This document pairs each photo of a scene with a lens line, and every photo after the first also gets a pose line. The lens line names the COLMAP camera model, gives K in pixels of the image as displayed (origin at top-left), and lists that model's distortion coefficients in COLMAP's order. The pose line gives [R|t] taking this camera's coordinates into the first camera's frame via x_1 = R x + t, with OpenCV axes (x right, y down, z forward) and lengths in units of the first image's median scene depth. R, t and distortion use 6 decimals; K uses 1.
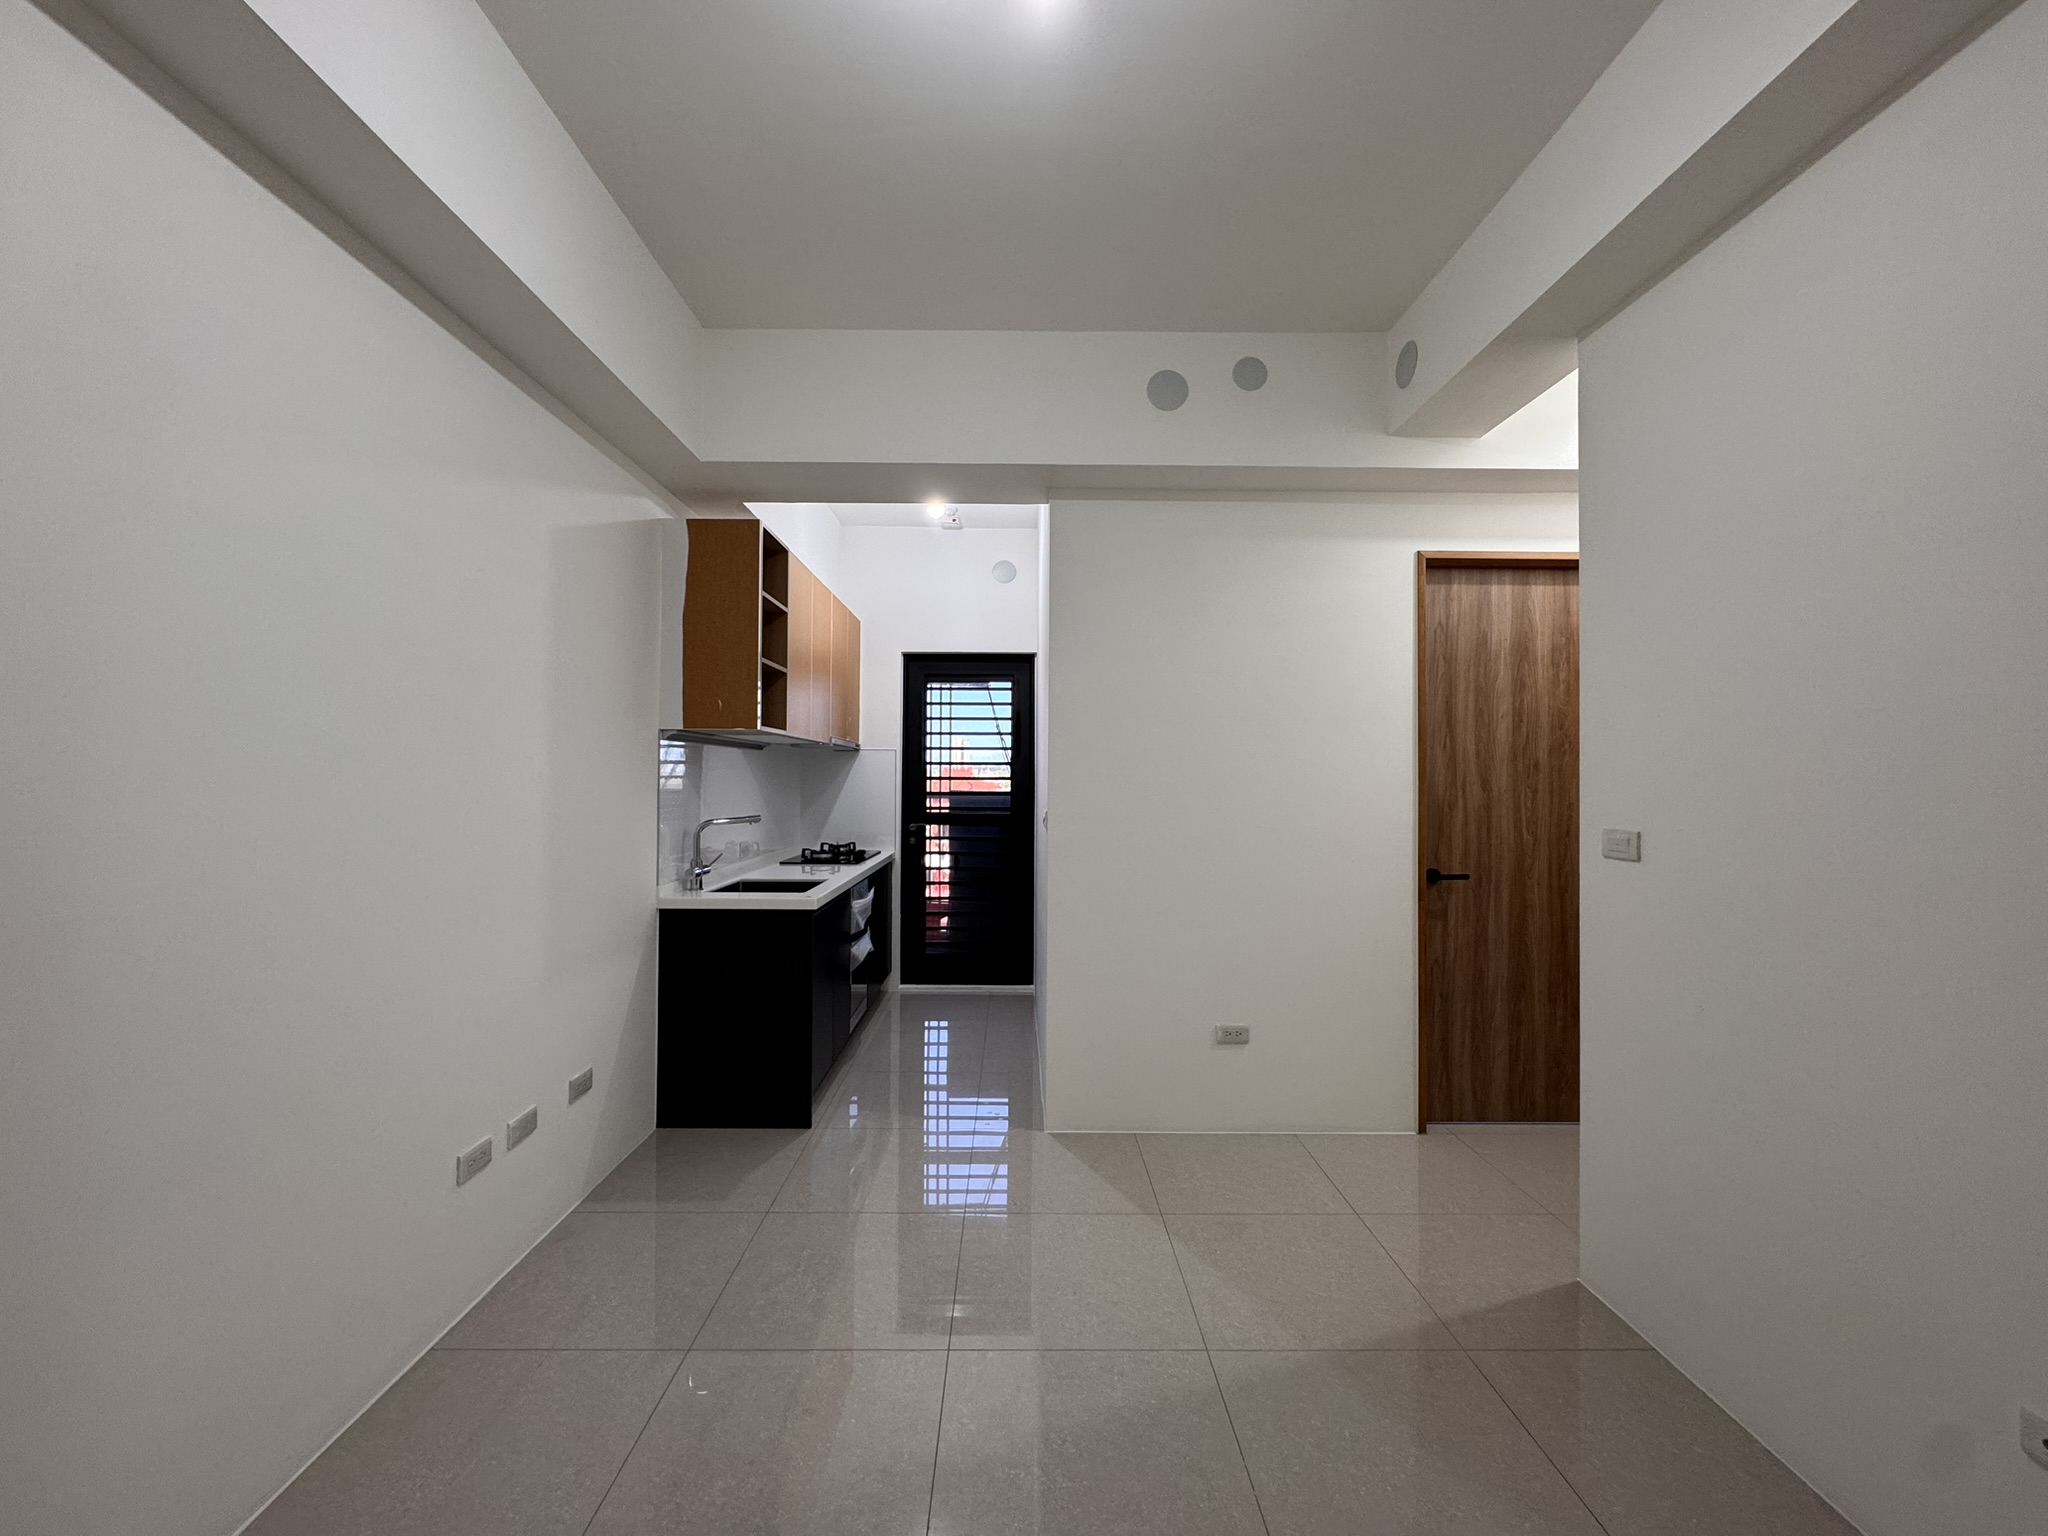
lens RADIAL K [[819.2, 0, 1021.1], [0, 819.2, 765.0], [0, 0, 1]] dist [-0.003204, -0.000076]
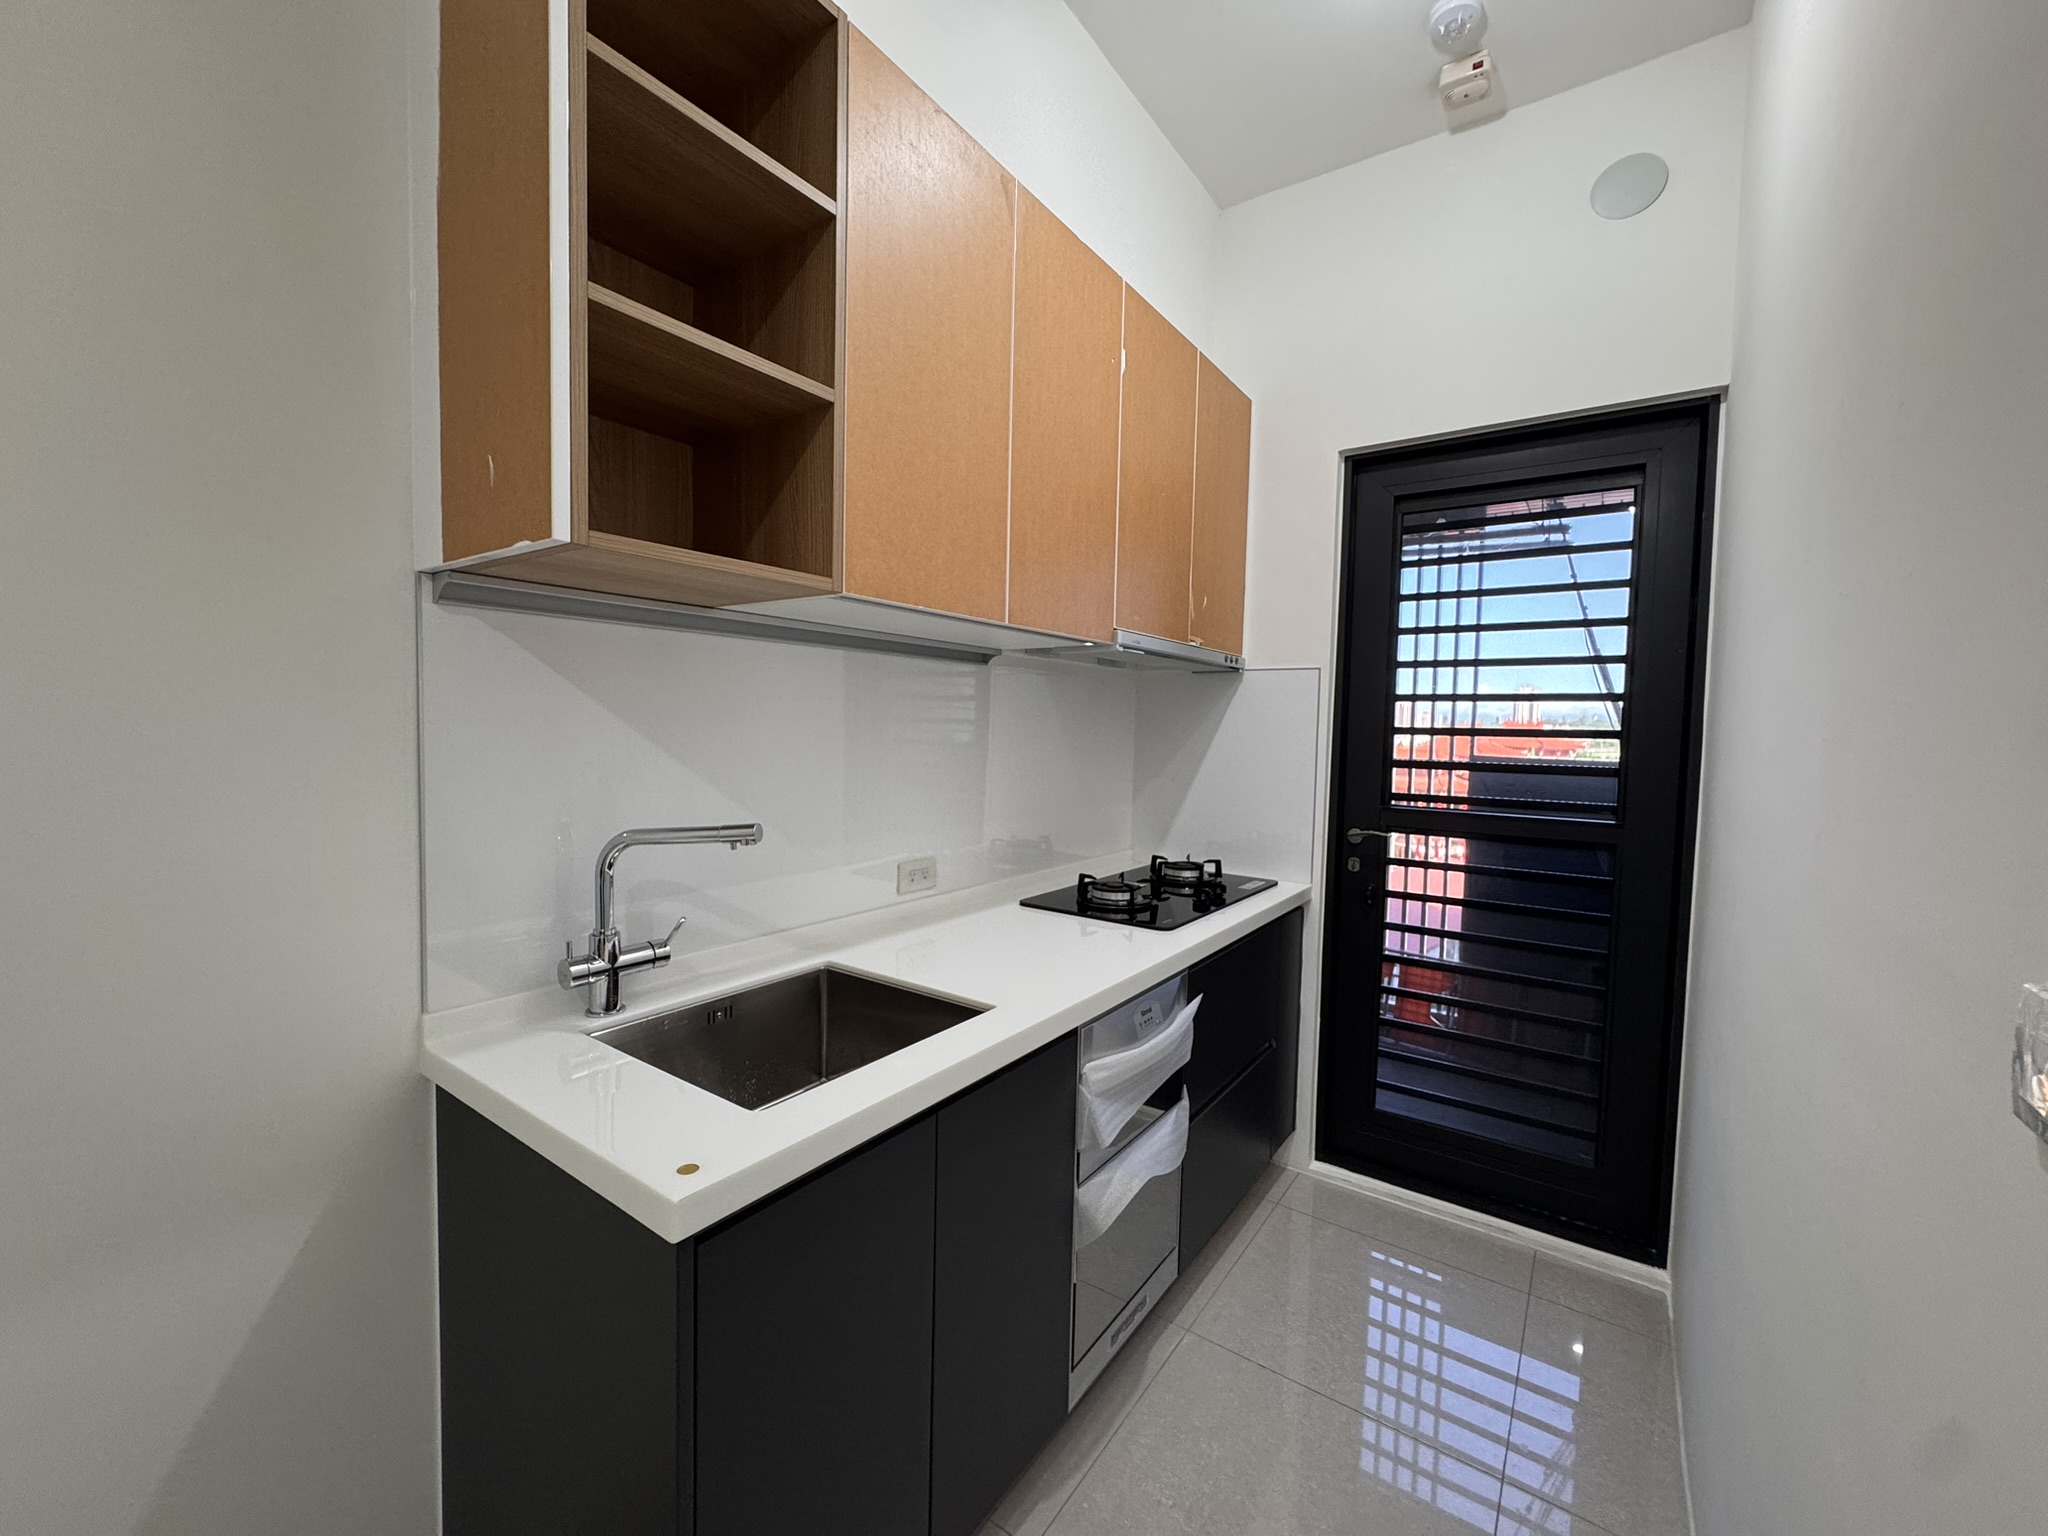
lens RADIAL K [[819.2, 0, 1021.1], [0, 819.2, 765.0], [0, 0, 1]] dist [-0.003204, -0.000076]
pose [[0.808427, 0.041053, -0.587163, -0.014704], [-0.007142, 0.998175, 0.059956, 0.009616], [0.588553, -0.044277, 0.807246, 0.524898]]
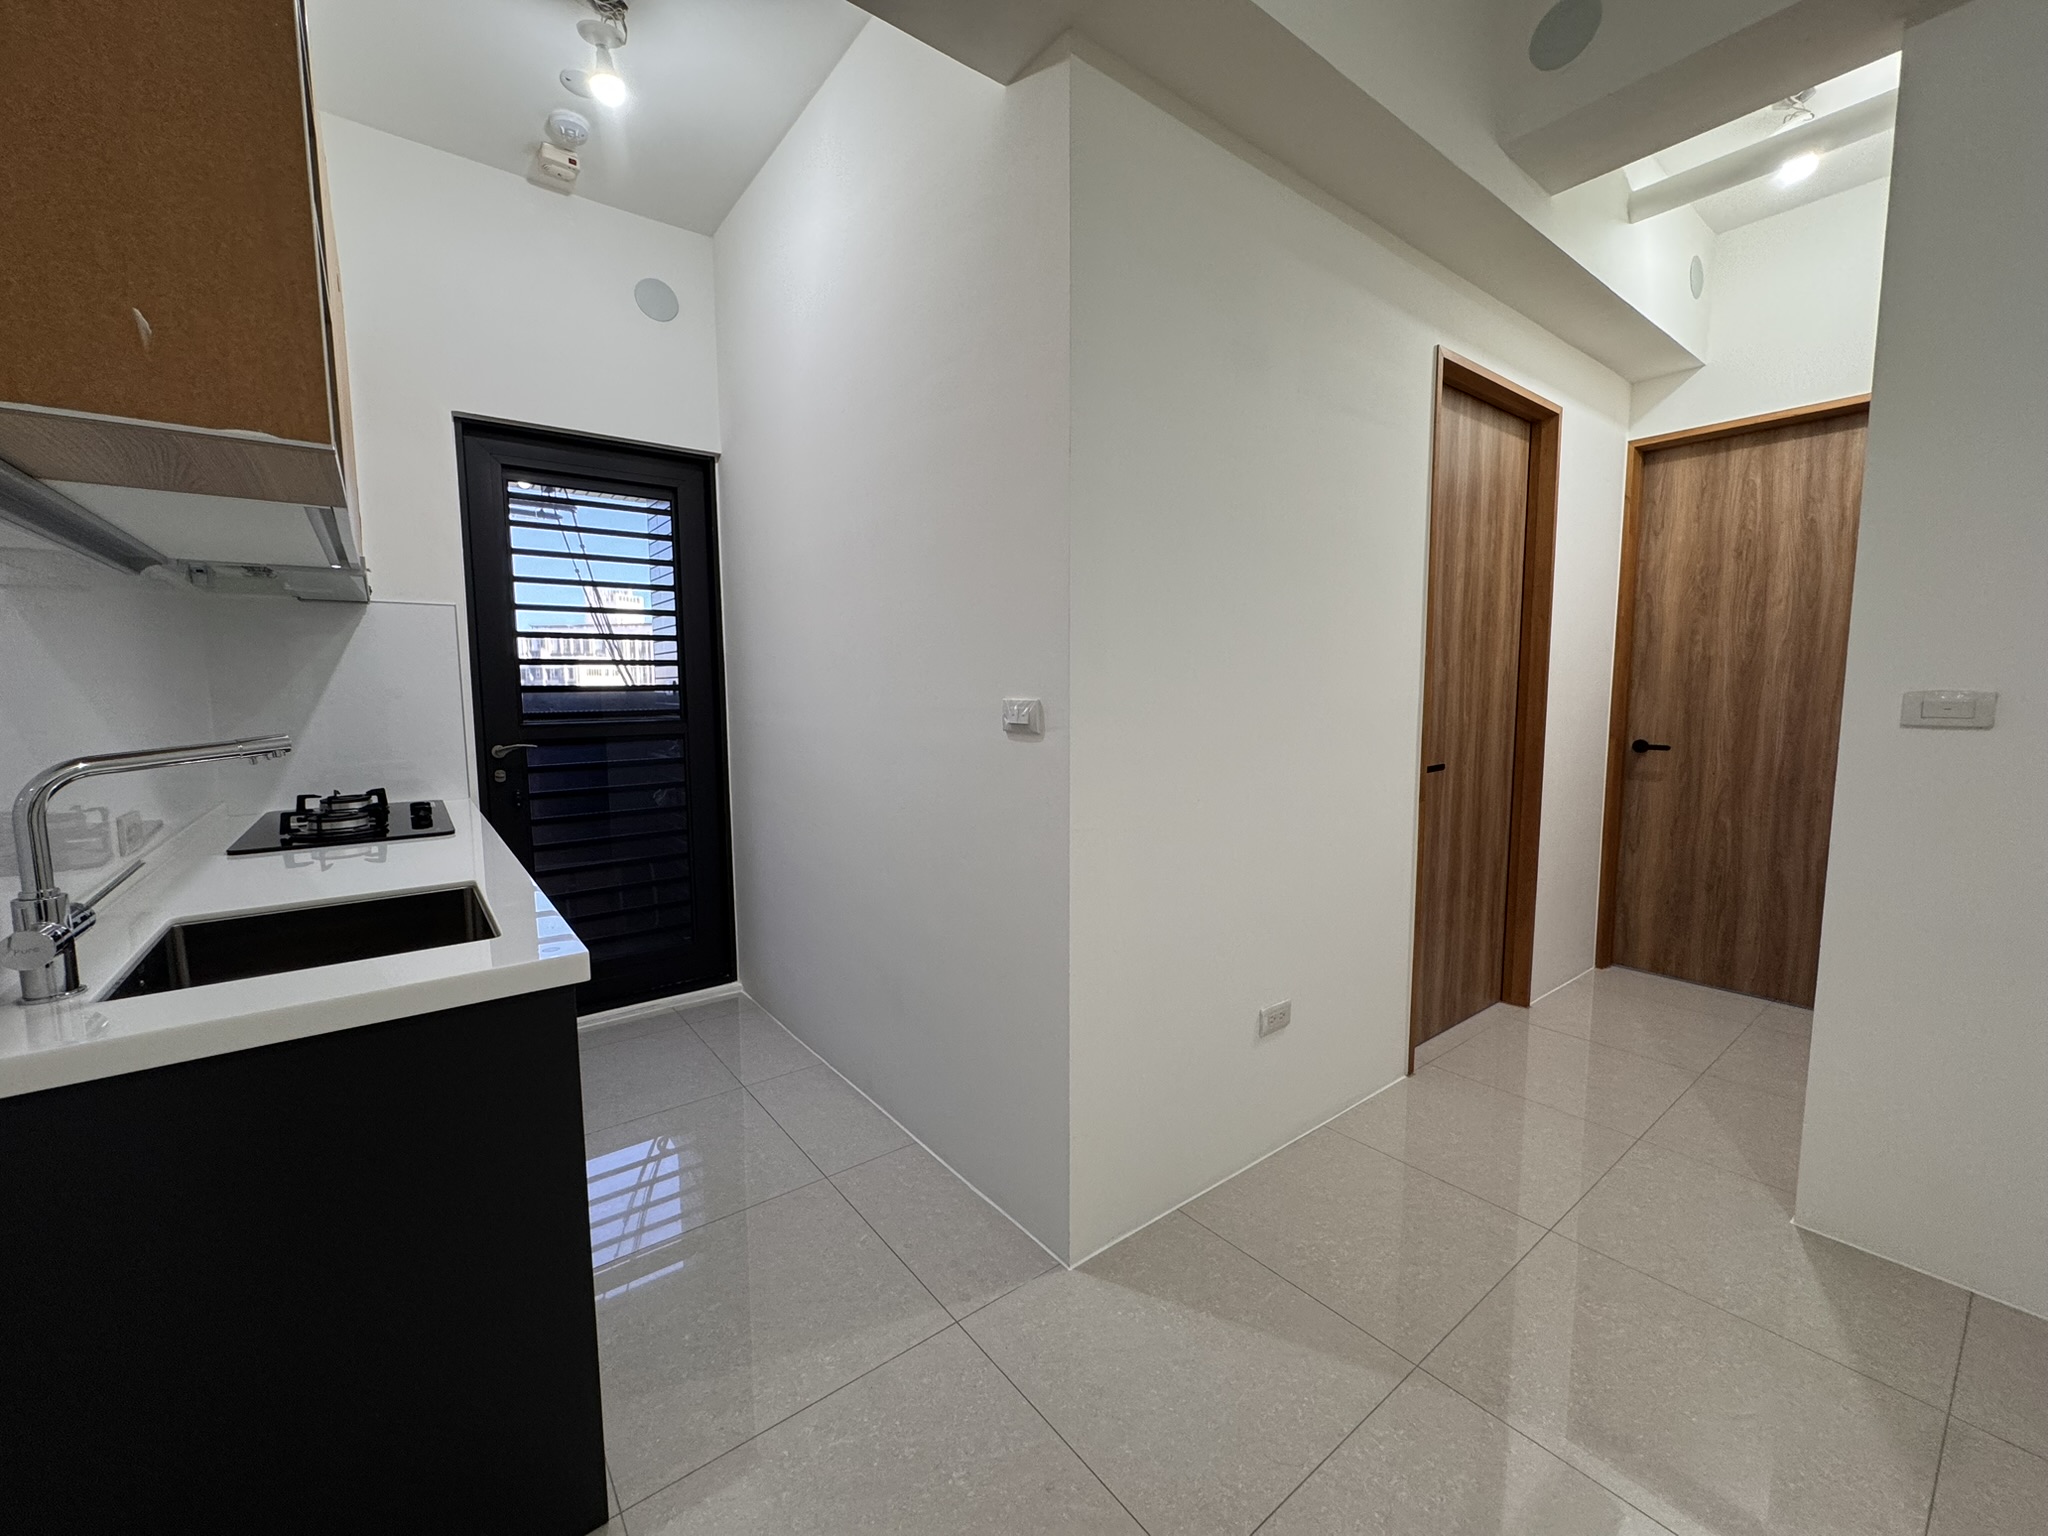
lens RADIAL K [[819.2, 0, 1021.1], [0, 819.2, 765.0], [0, 0, 1]] dist [-0.003204, -0.000076]
pose [[0.796822, -0.069447, 0.600210, -0.186310], [0.000761, 0.993487, 0.113942, 0.023600], [-0.604214, -0.090335, 0.791685, 0.362923]]
